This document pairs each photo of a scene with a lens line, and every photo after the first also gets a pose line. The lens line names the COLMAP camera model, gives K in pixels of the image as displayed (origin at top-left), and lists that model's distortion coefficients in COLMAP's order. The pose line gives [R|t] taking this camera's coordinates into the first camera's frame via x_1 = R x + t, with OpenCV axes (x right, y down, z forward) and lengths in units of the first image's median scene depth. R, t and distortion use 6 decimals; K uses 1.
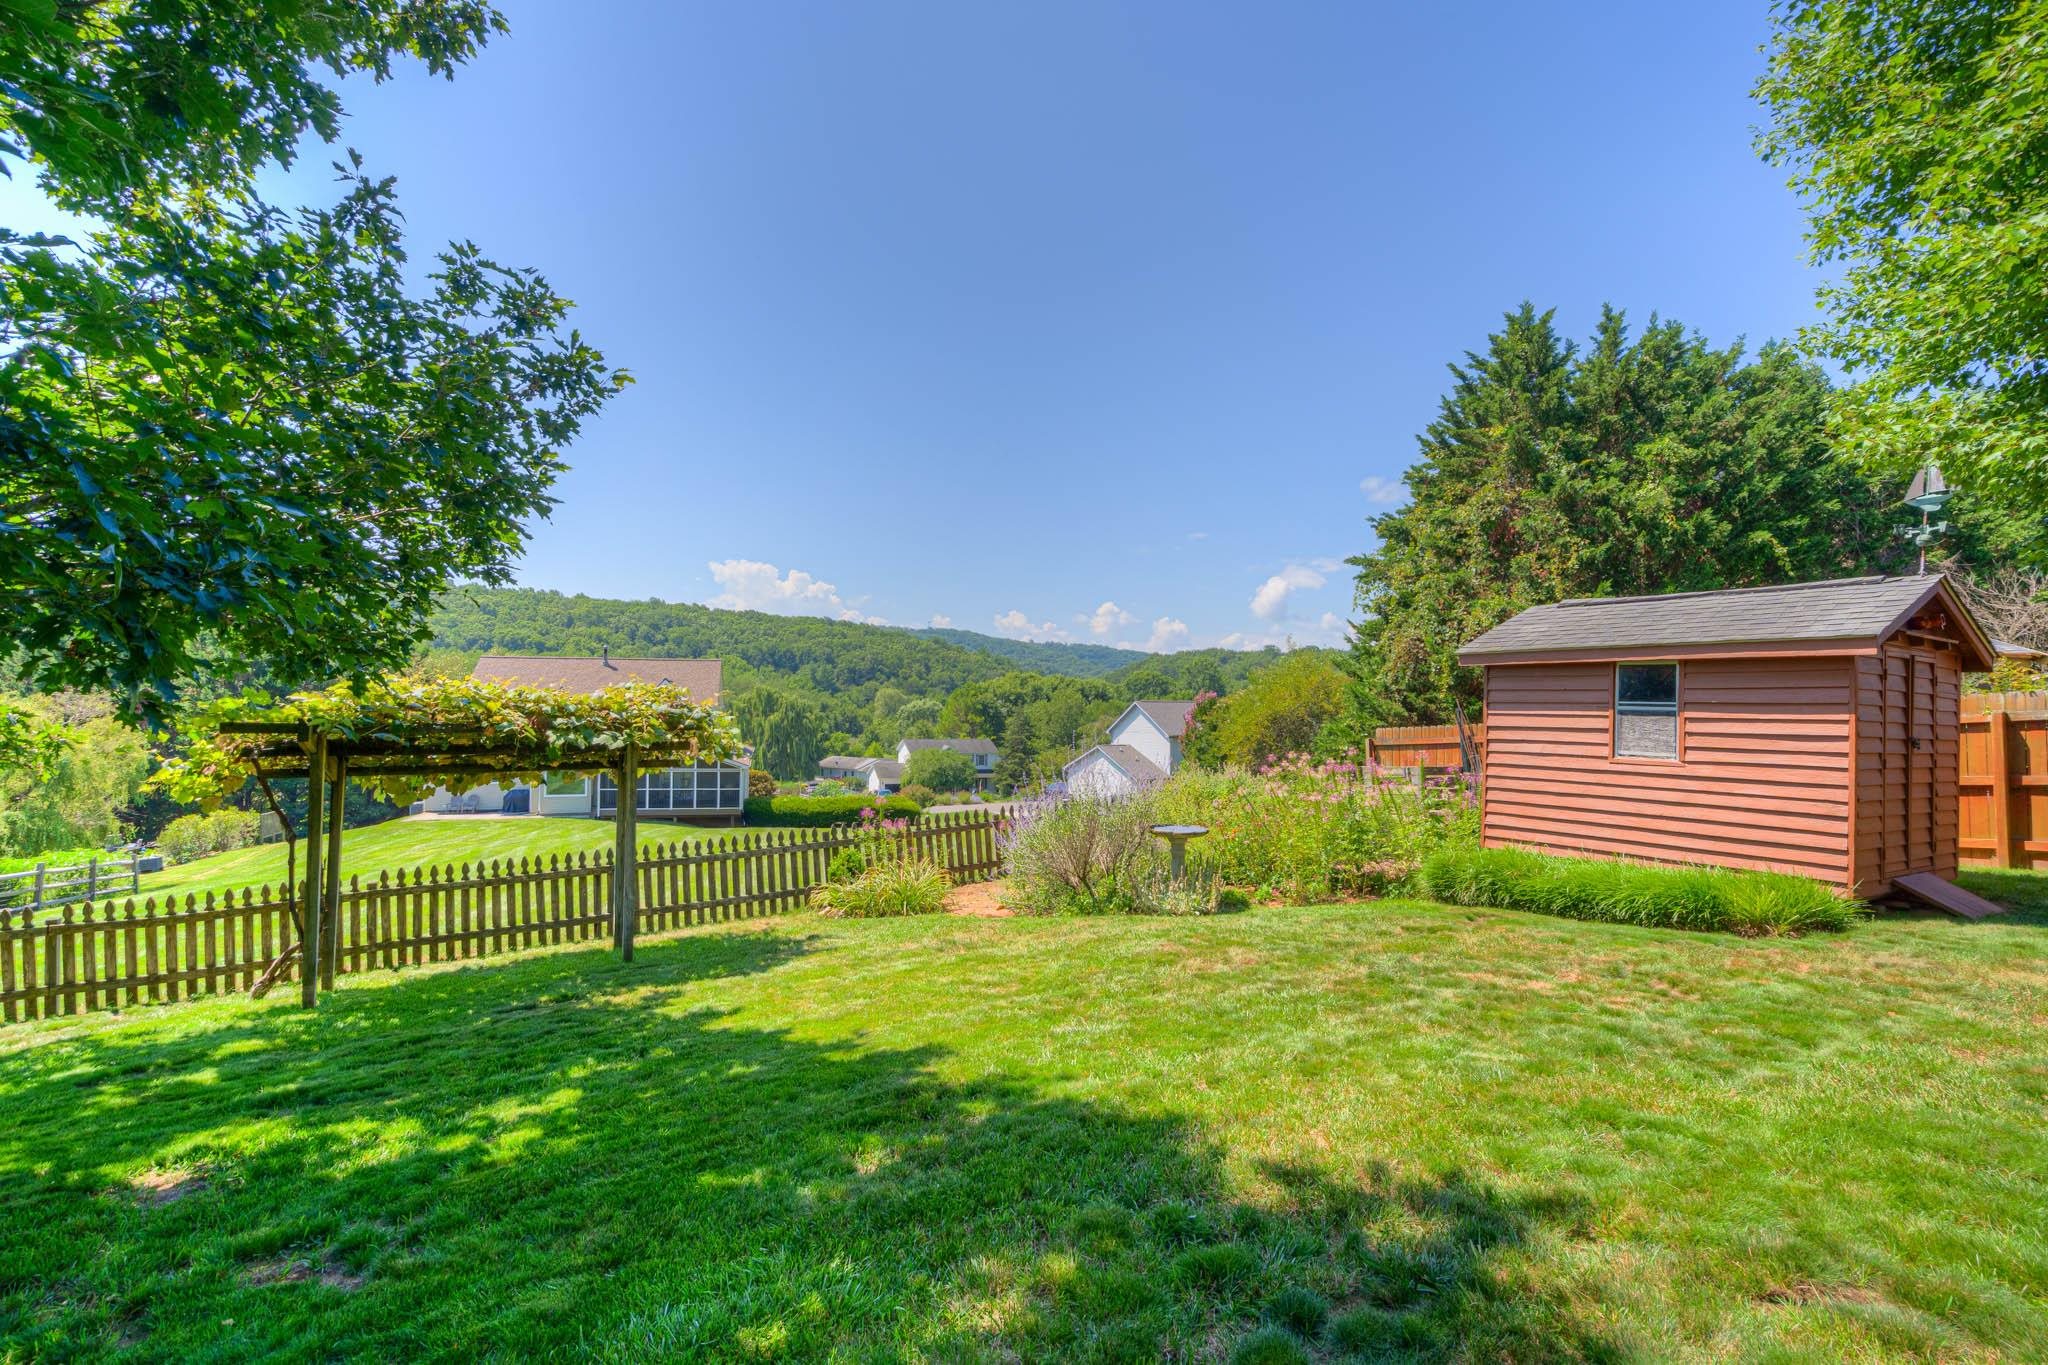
lens RADIAL K [[974.5, 0, 1001.1], [0, 974.5, 664.3], [0, 0, 1]] dist [0.000739, 0.000773]
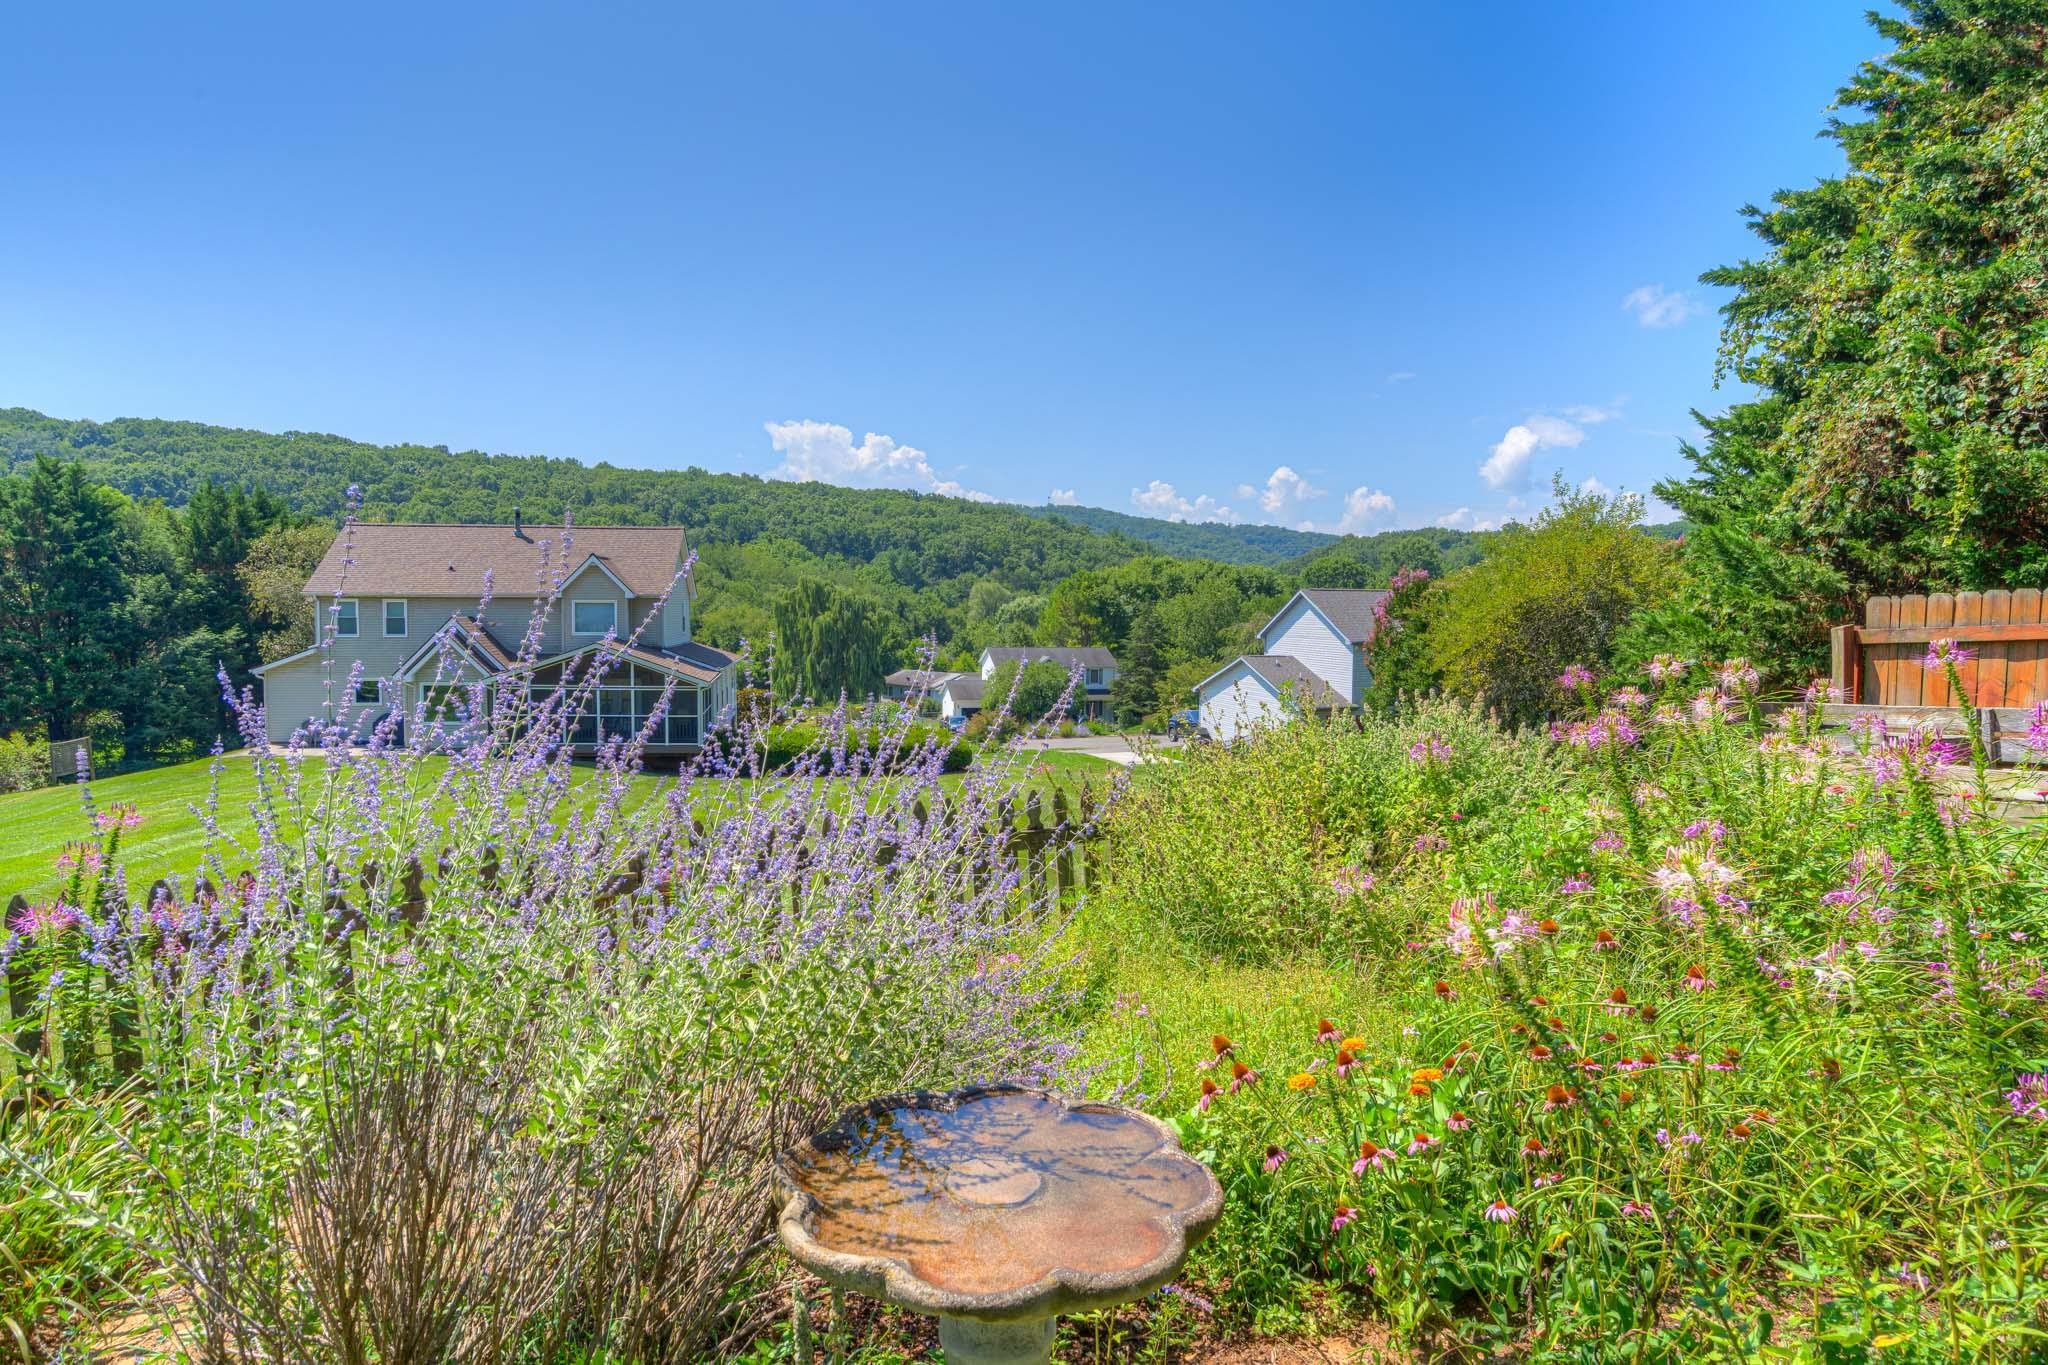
lens RADIAL K [[1279.6, 0, 985.0], [0, 1279.6, 654.7], [0, 0, 1]] dist [0.012074, 0.004252]
pose [[0.992961, 0.006011, -0.118290, 0.031307], [0.003627, 0.996700, 0.081092, 0.012237], [0.118387, -0.080950, 0.989662, 0.129365]]
